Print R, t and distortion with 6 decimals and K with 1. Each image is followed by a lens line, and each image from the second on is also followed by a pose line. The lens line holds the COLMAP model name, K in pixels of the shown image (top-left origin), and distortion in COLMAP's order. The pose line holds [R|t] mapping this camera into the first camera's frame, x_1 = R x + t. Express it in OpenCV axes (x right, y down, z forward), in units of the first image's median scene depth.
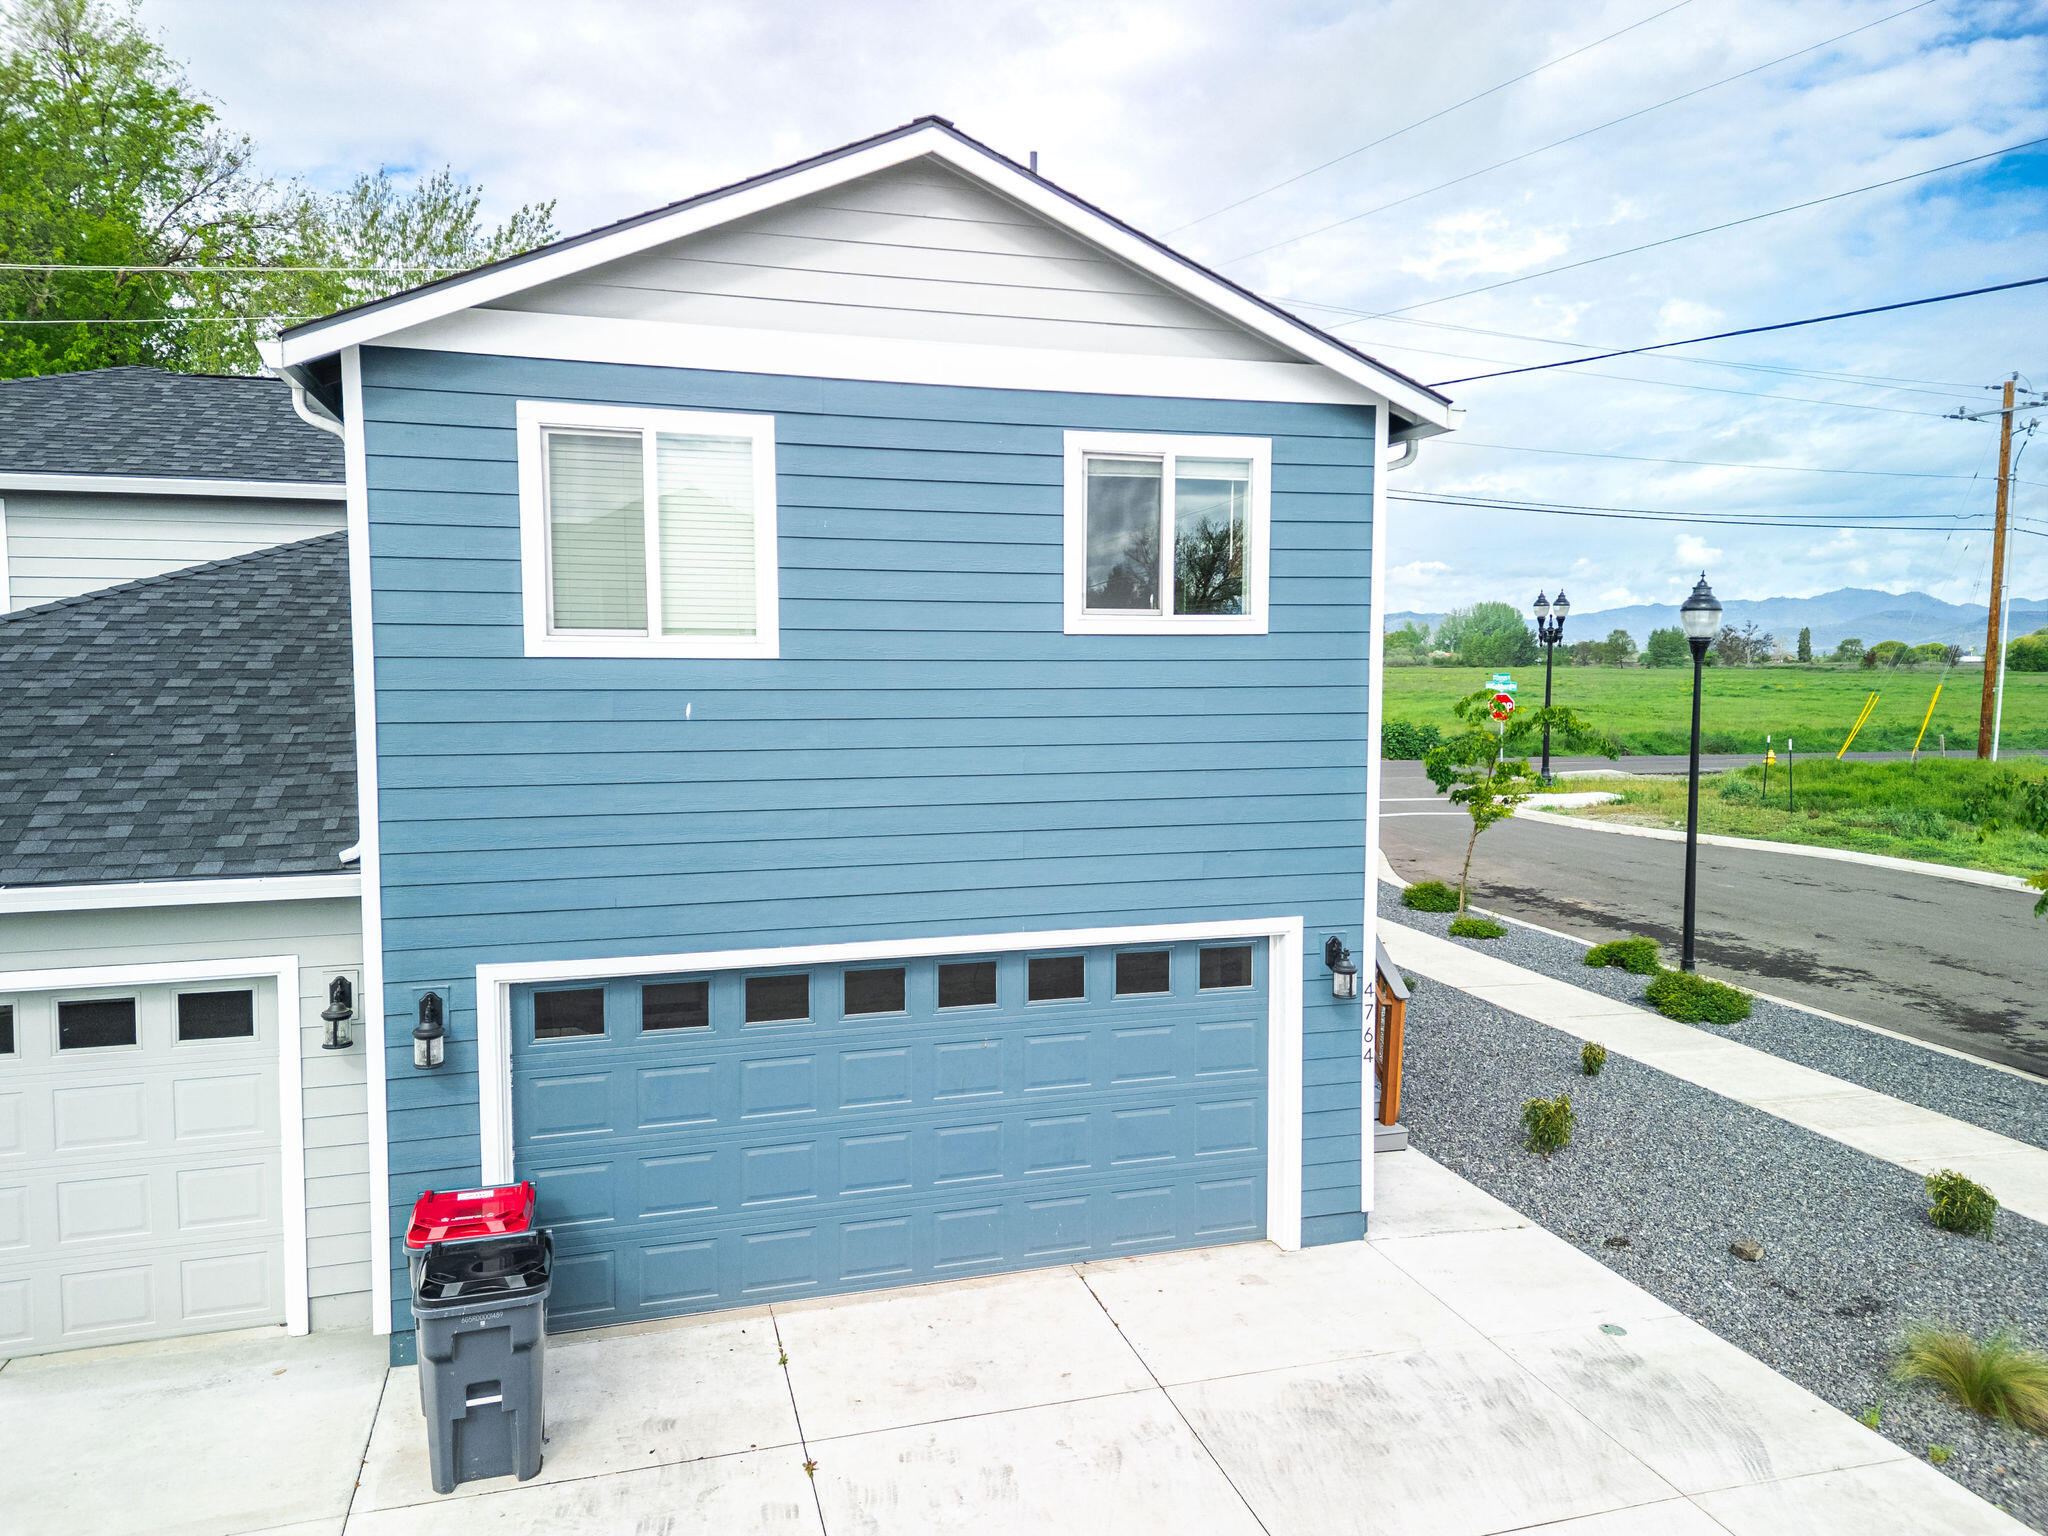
lens RADIAL K [[1430.9, 0, 1019.6], [0, 1430.9, 746.4], [0, 0, 1]] dist [0.070841, -0.061082]
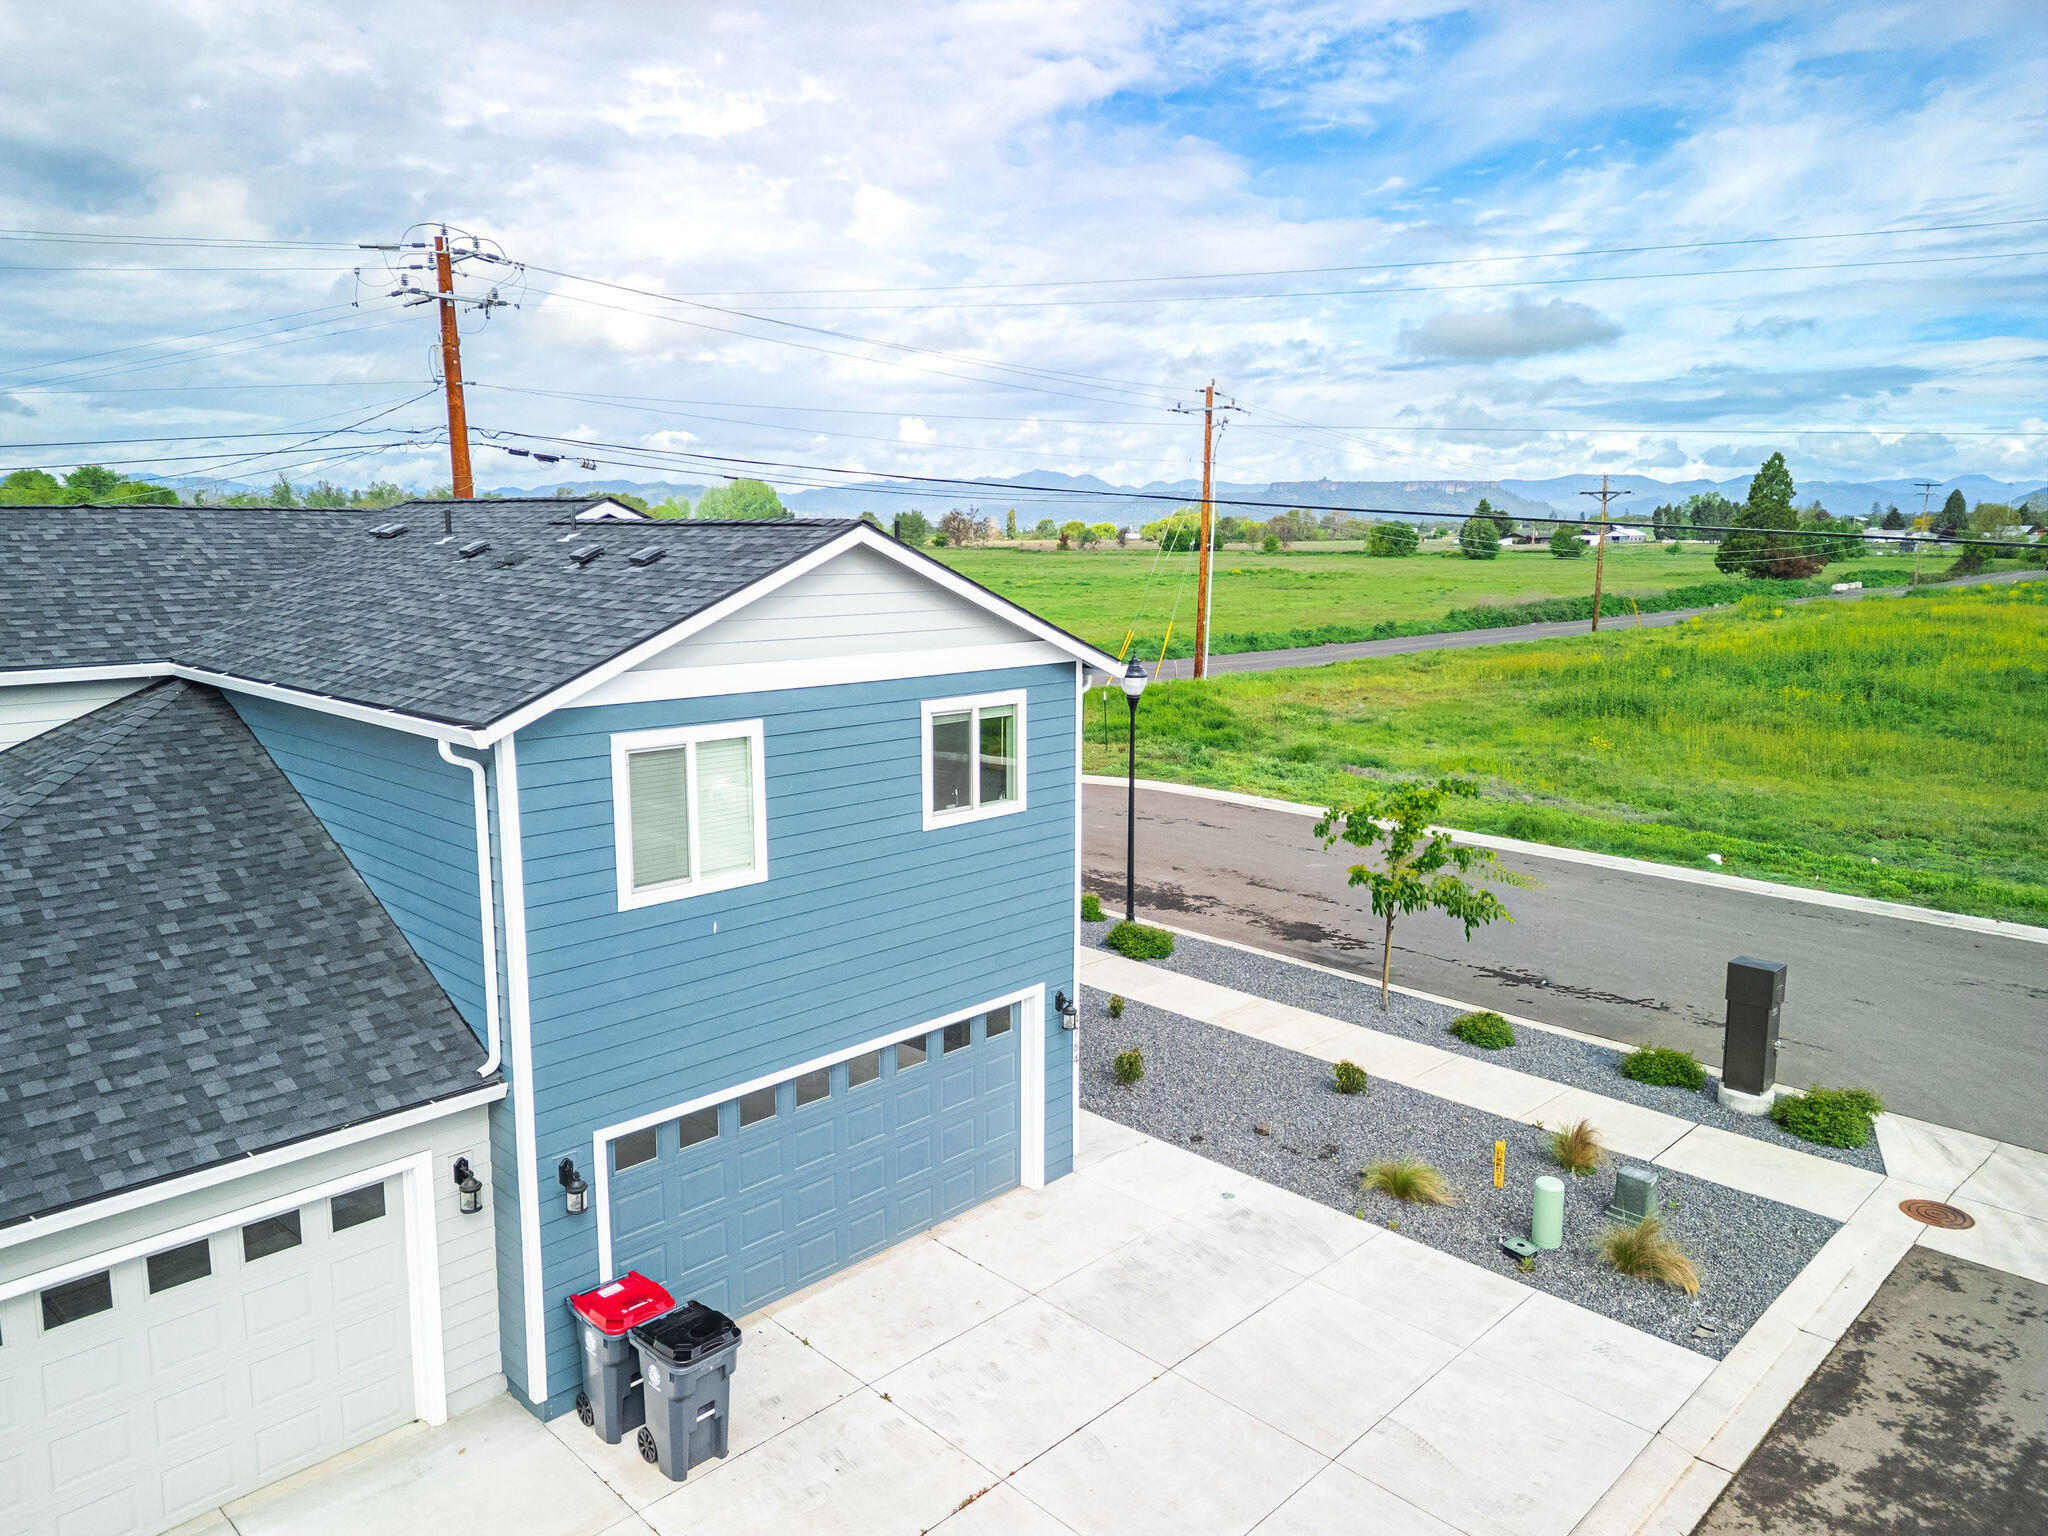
lens RADIAL K [[1430.9, 0, 1019.6], [0, 1430.9, 746.4], [0, 0, 1]] dist [0.070841, -0.061082]
pose [[0.875010, -0.074494, 0.478340, -0.576049], [0.031205, 0.994714, 0.097828, -0.303020], [-0.483099, -0.070674, 0.872709, -0.347646]]
